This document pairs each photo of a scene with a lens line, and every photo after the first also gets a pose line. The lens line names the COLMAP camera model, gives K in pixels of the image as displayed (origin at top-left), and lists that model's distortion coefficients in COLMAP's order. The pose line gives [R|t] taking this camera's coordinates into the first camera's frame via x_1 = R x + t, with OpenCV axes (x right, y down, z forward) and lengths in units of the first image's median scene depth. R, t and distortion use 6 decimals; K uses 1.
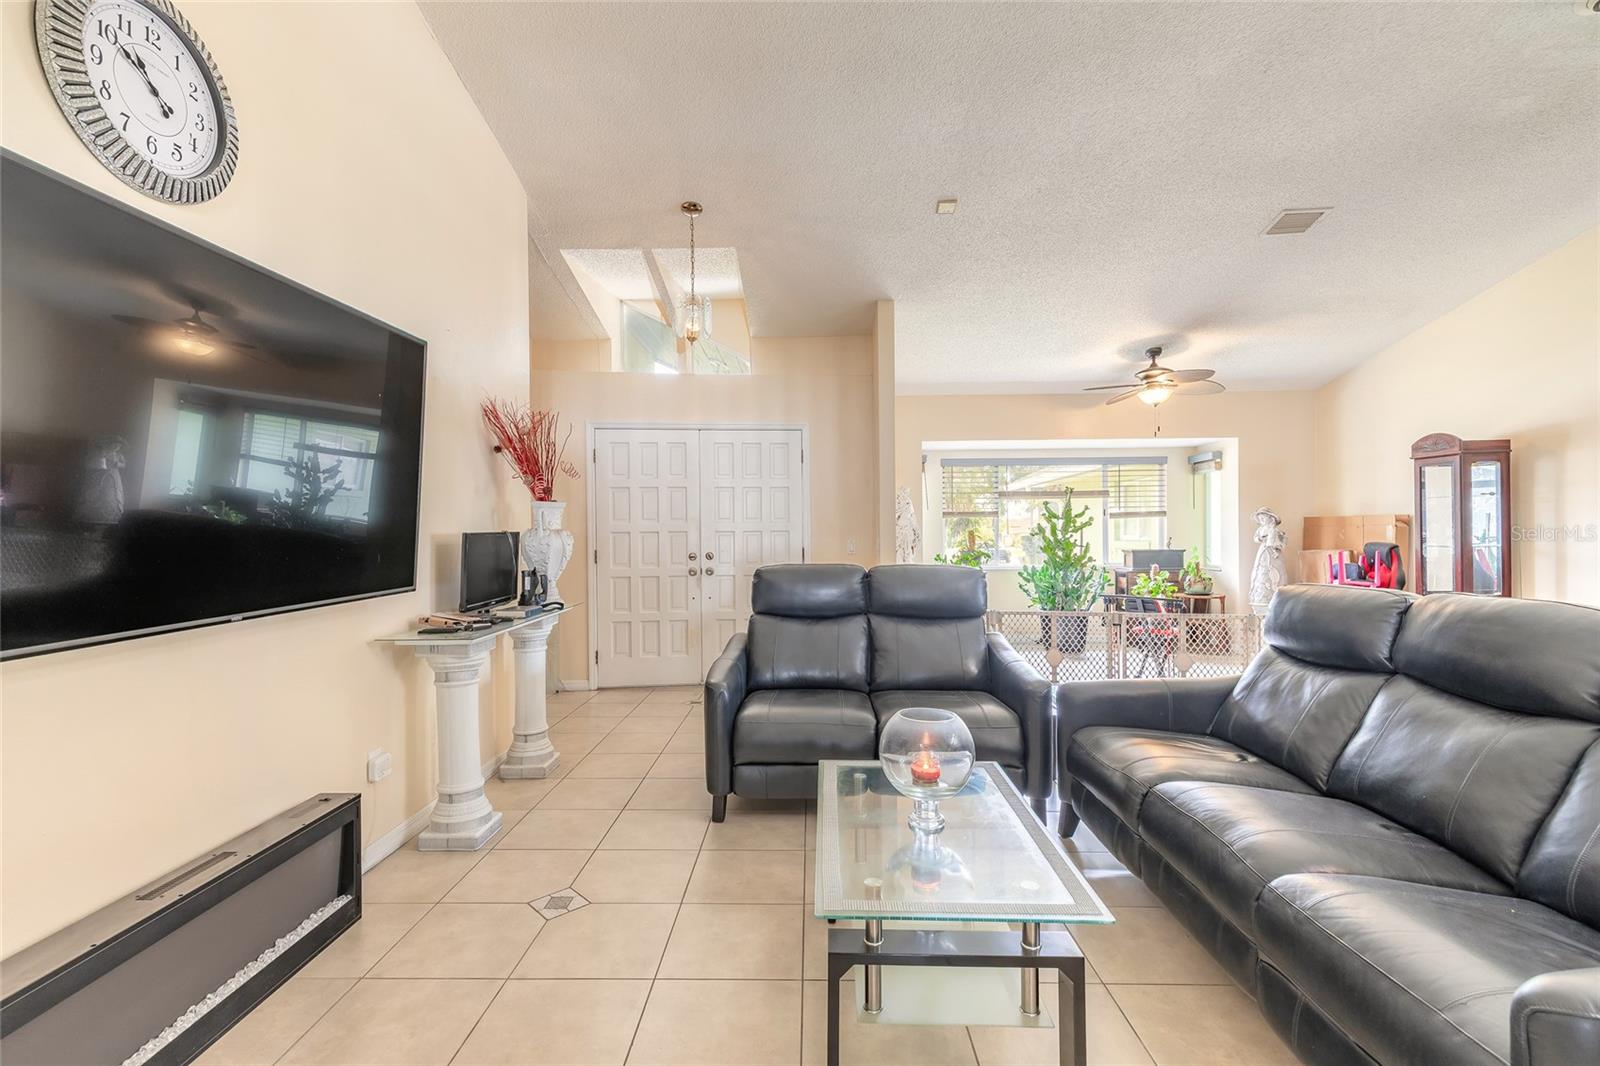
lens RADIAL K [[728.5, 0, 798.6], [0, 728.5, 532.9], [0, 0, 1]] dist [0.003109, -0.000160]
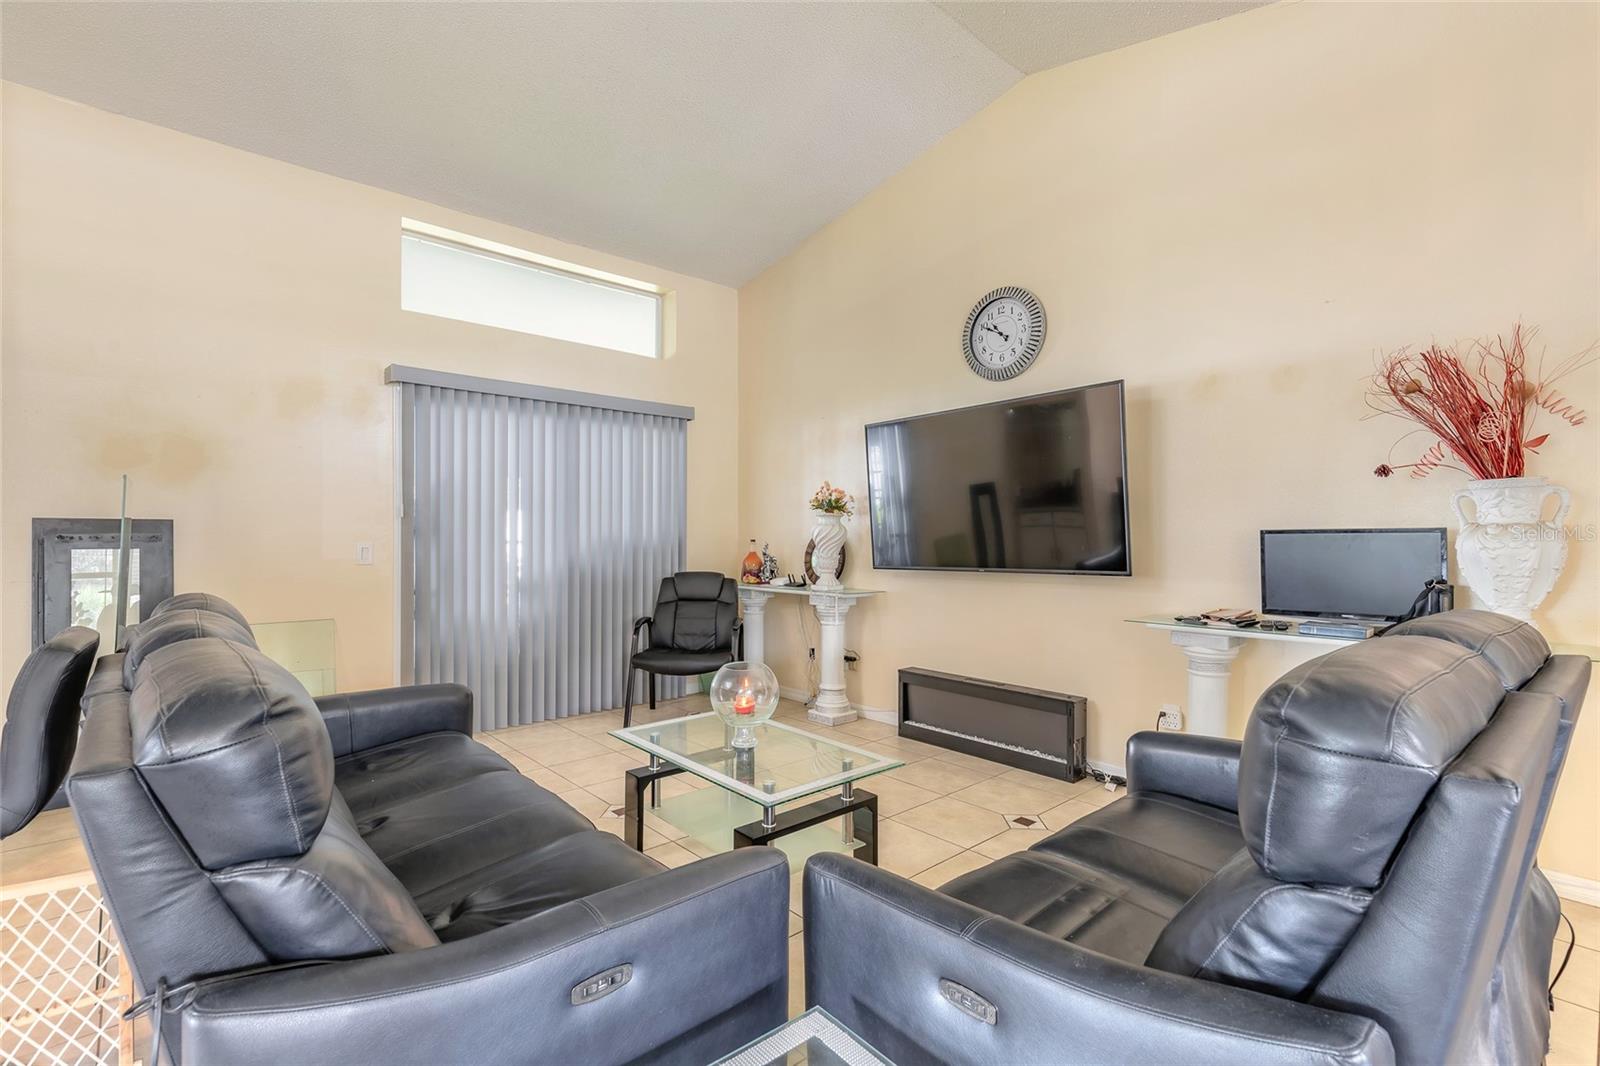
lens RADIAL K [[728.5, 0, 800.0], [0, 728.5, 532.4], [0, 0, 1]] dist [0.003109, -0.000160]
pose [[-0.724747, -0.004829, -0.688998, 1.050810], [0.002789, 0.999947, -0.009942, 0.021542], [0.689009, -0.009127, -0.724695, 2.094425]]
